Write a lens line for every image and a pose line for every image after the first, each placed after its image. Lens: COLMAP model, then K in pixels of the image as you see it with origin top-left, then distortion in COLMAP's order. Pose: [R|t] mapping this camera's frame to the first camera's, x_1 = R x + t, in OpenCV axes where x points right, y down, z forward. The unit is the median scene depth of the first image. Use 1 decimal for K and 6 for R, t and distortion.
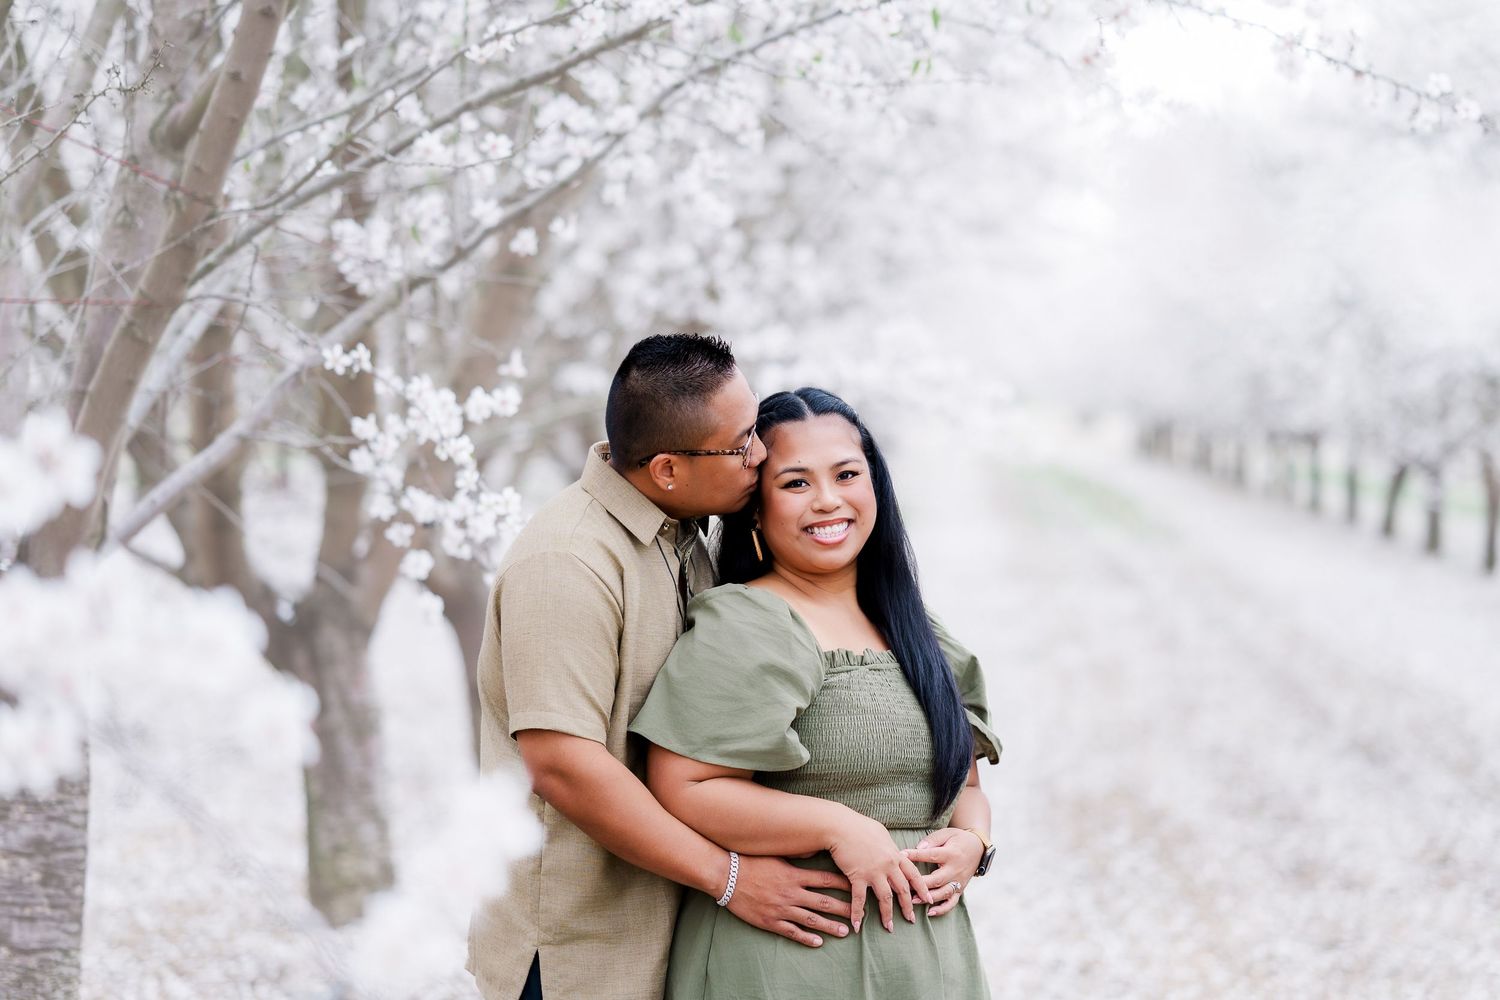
lens RADIAL K [[4212.9, 0, 750.0], [0, 4212.9, 500.0], [0, 0, 1]] dist [0.103724, -0.126175]
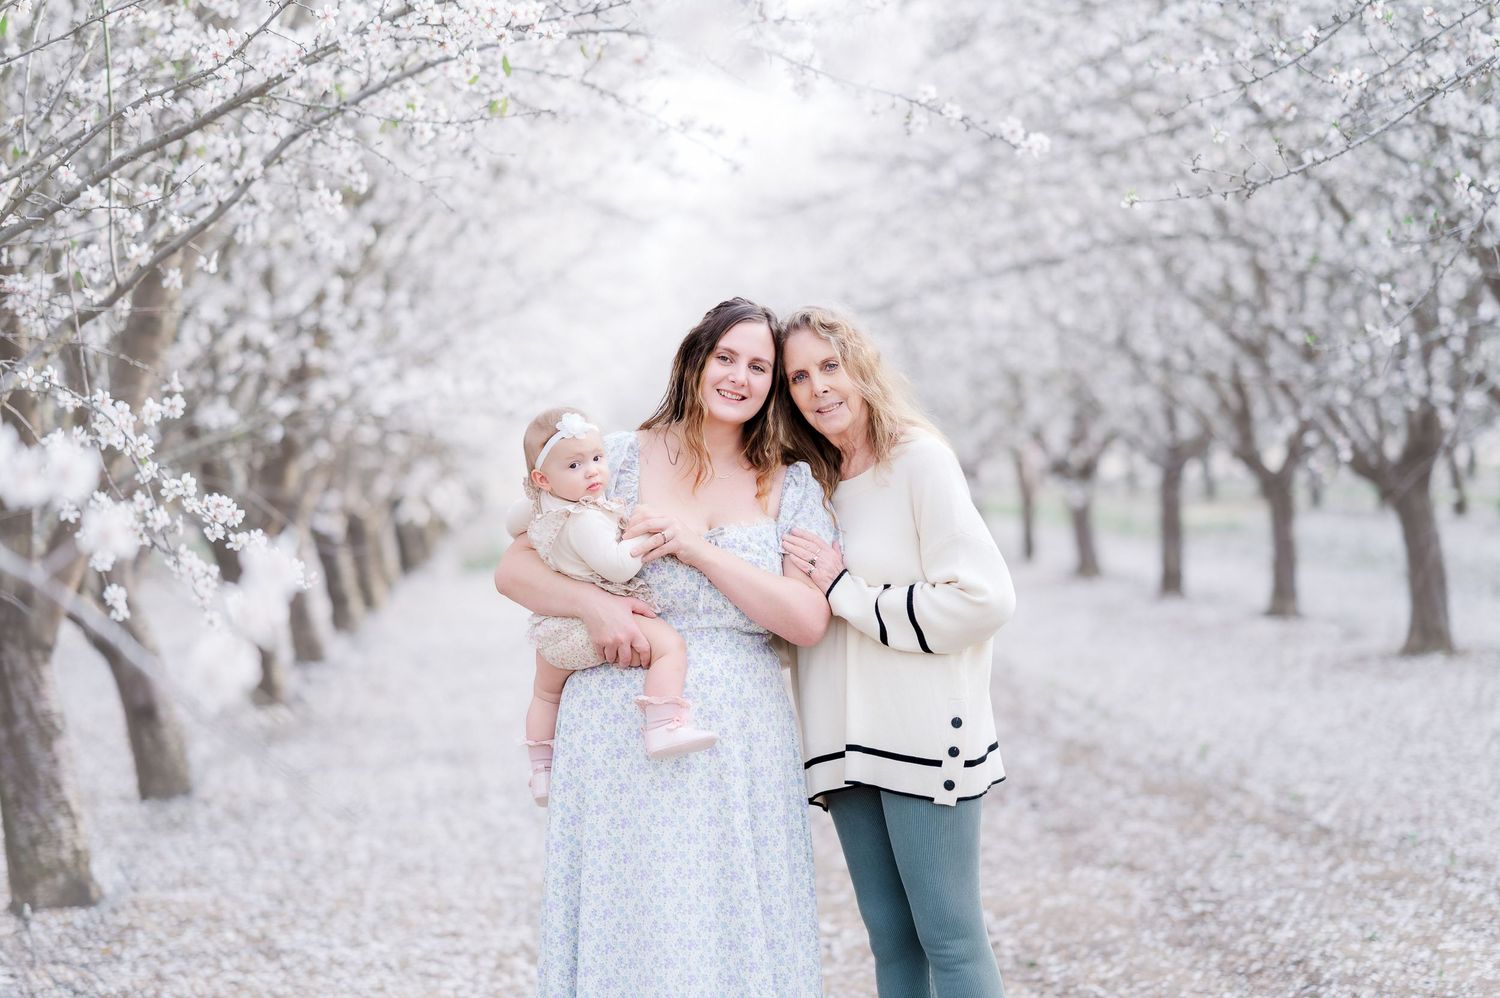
lens RADIAL K [[4030.4, 0, 750.0], [0, 4030.4, 499.0], [0, 0, 1]] dist [0.065439, -0.022011]
pose [[0.991743, -0.078096, 0.101723, -0.013193], [0.079943, 0.996698, -0.014207, 0.029097], [-0.100278, 0.022222, 0.994711, -0.136580]]
